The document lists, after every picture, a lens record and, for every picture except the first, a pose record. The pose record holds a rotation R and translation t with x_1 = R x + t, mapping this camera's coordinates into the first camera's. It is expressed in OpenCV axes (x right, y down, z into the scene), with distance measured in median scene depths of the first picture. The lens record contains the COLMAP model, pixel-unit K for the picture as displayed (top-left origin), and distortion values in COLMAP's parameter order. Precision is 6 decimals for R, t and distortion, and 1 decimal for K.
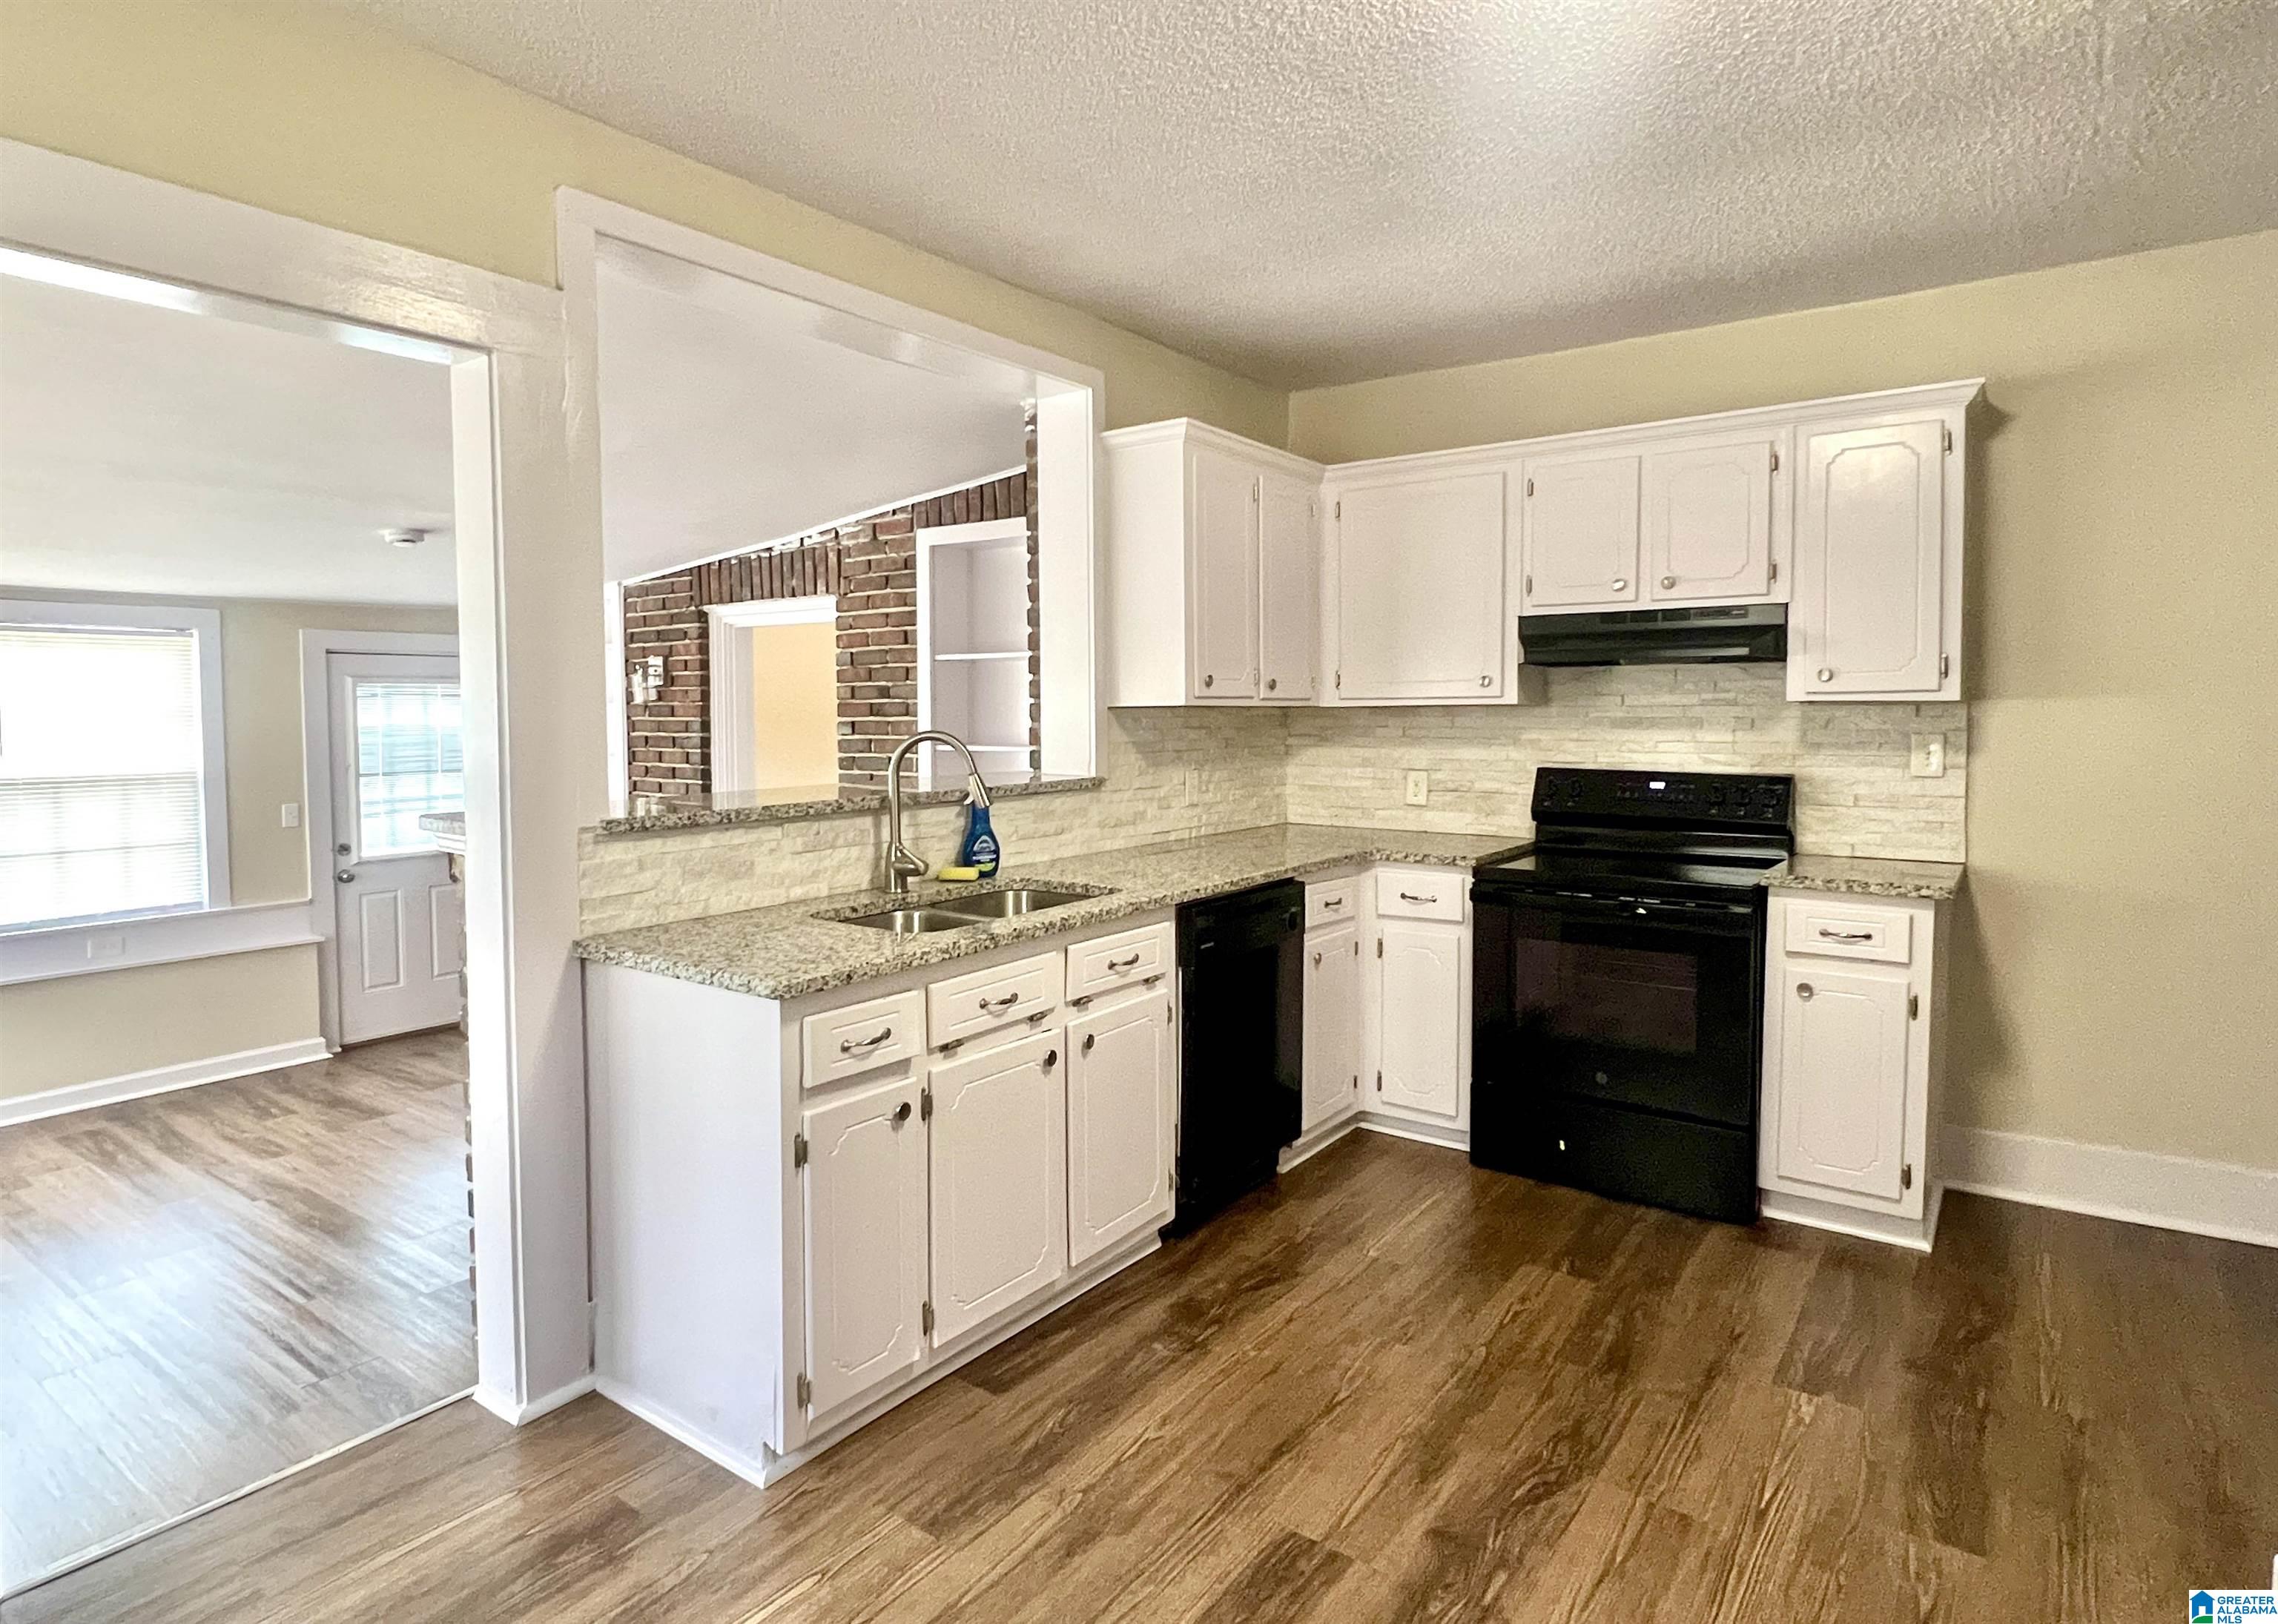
lens RADIAL K [[1247.2, 0, 1137.9], [0, 1247.2, 756.3], [0, 0, 1]] dist [0.000245, 0.000718]
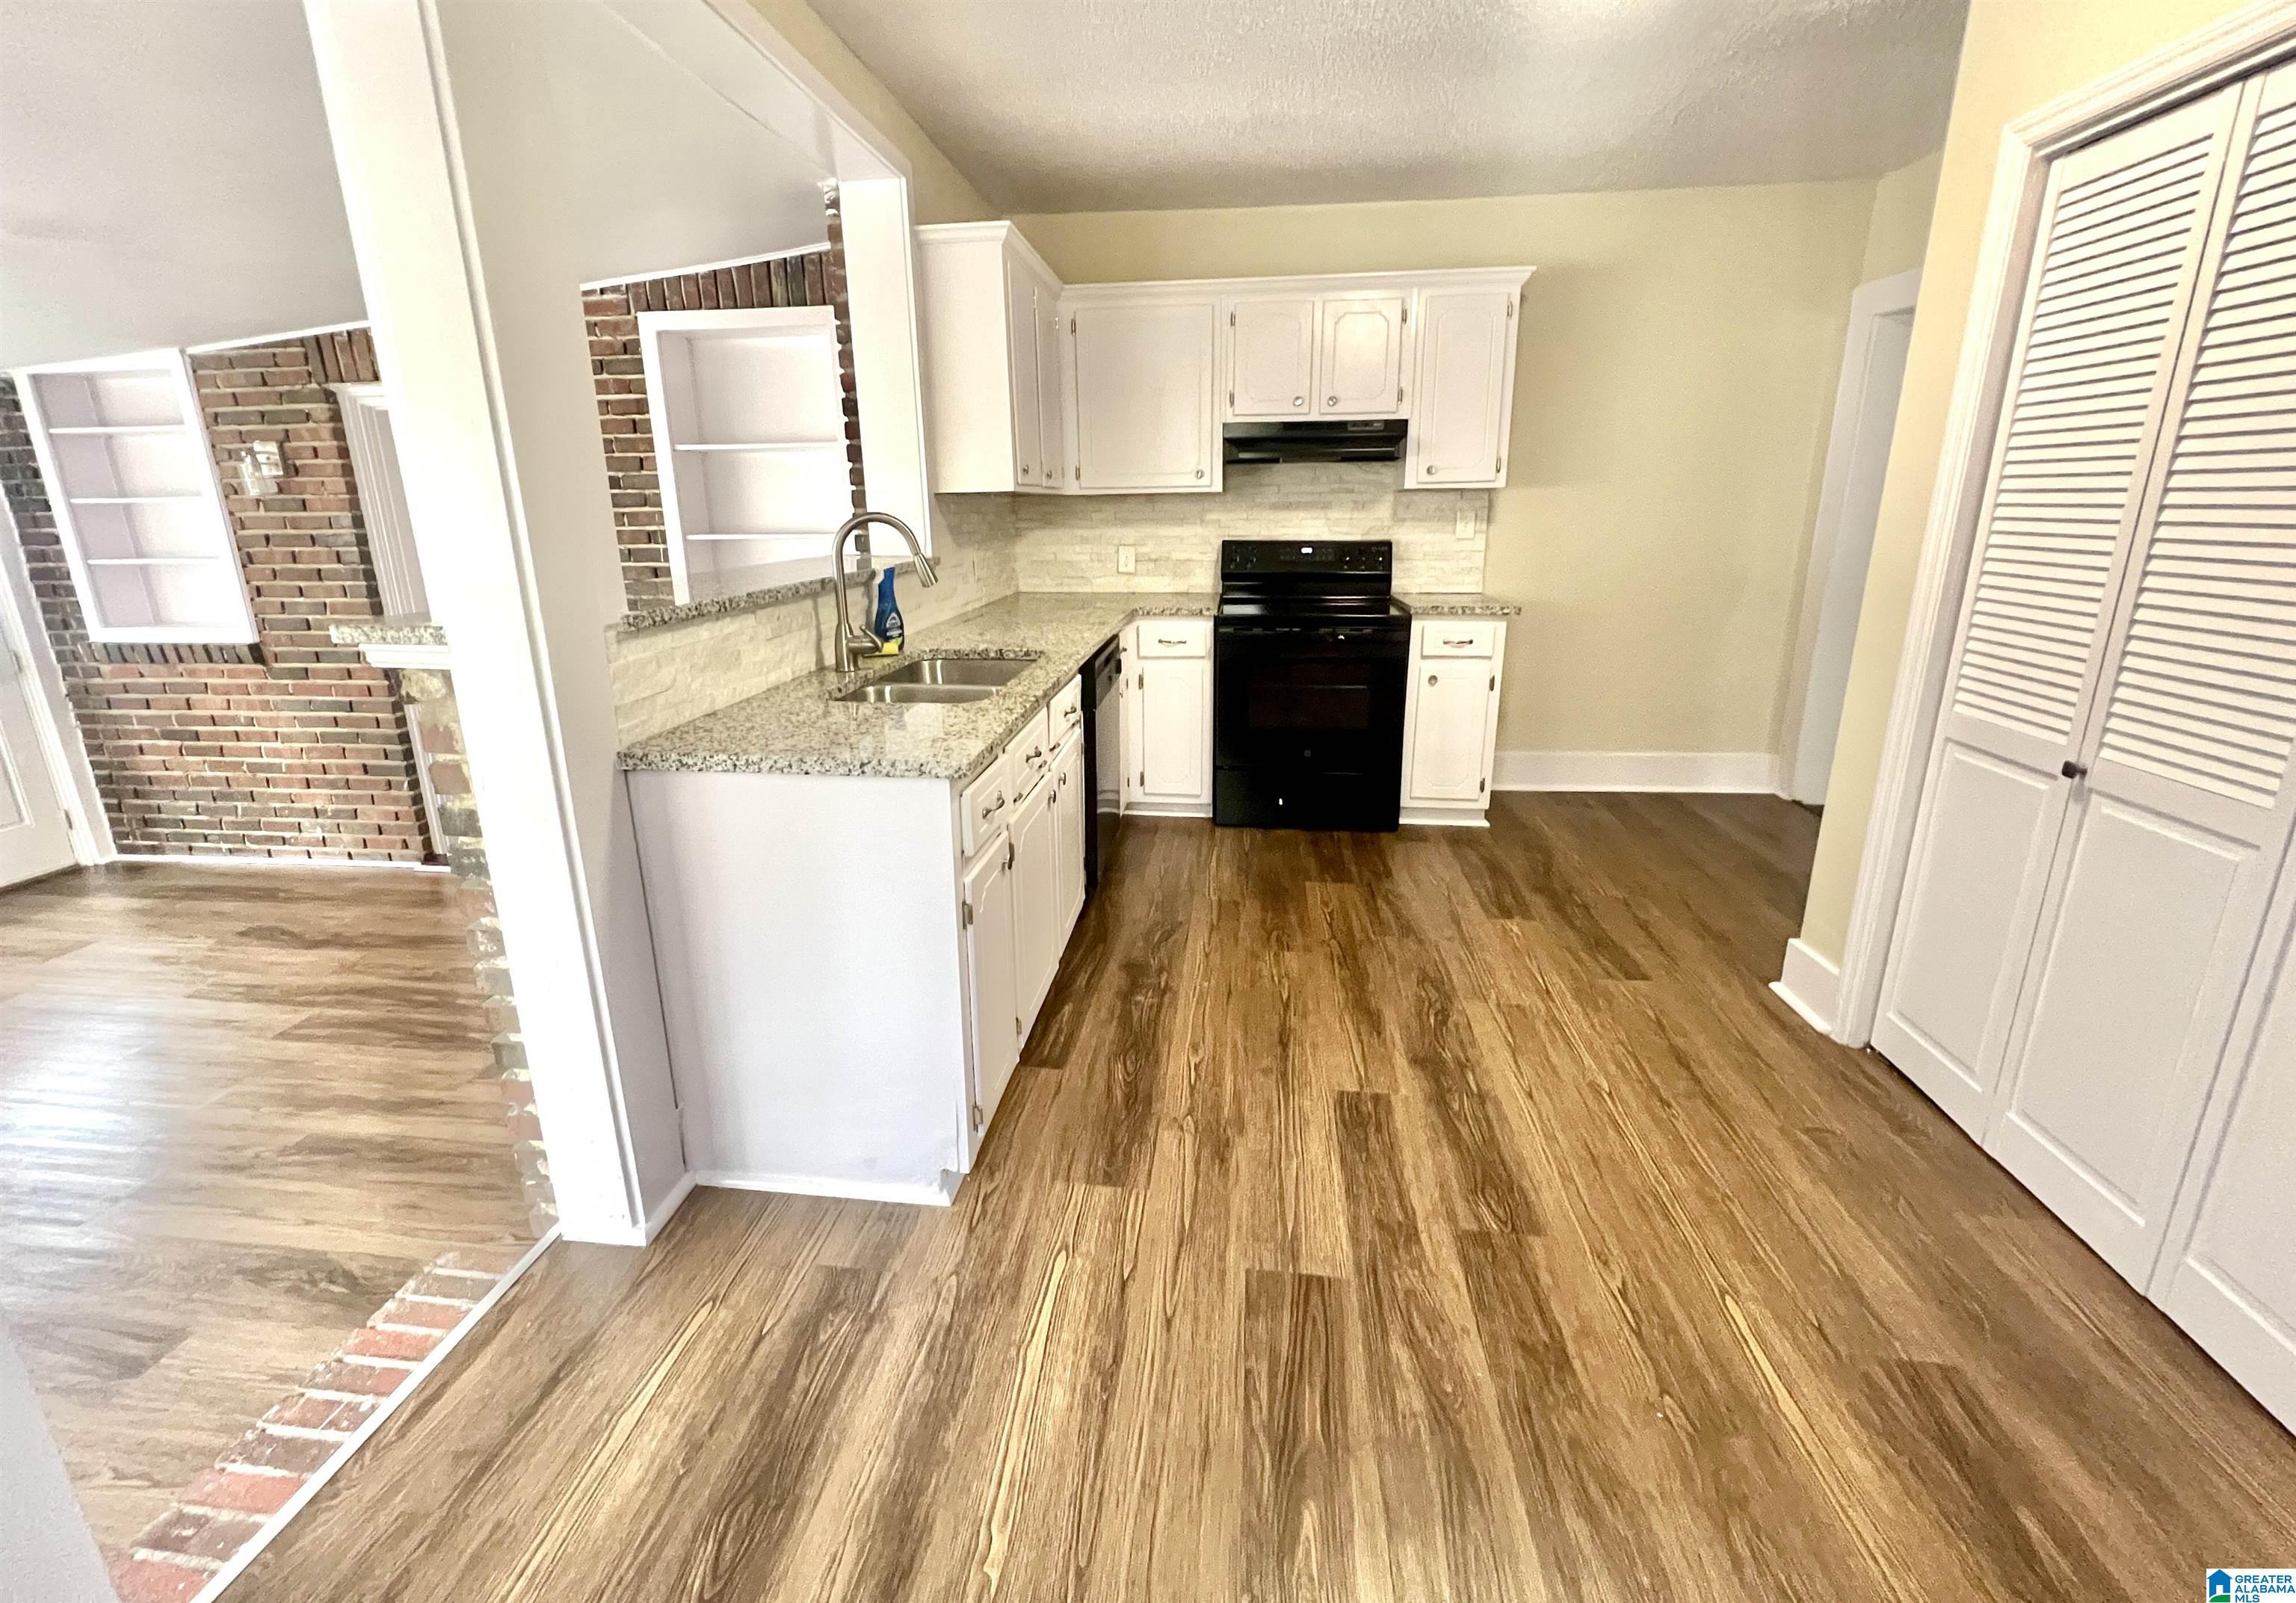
lens RADIAL K [[912.7, 0, 1150.6], [0, 912.7, 732.0], [0, 0, 1]] dist [-0.000637, -0.000471]
pose [[0.868564, -0.125018, 0.479549, -0.281385], [0.026211, 0.977892, 0.207463, 0.005434], [-0.494883, -0.167625, 0.852638, 0.168172]]
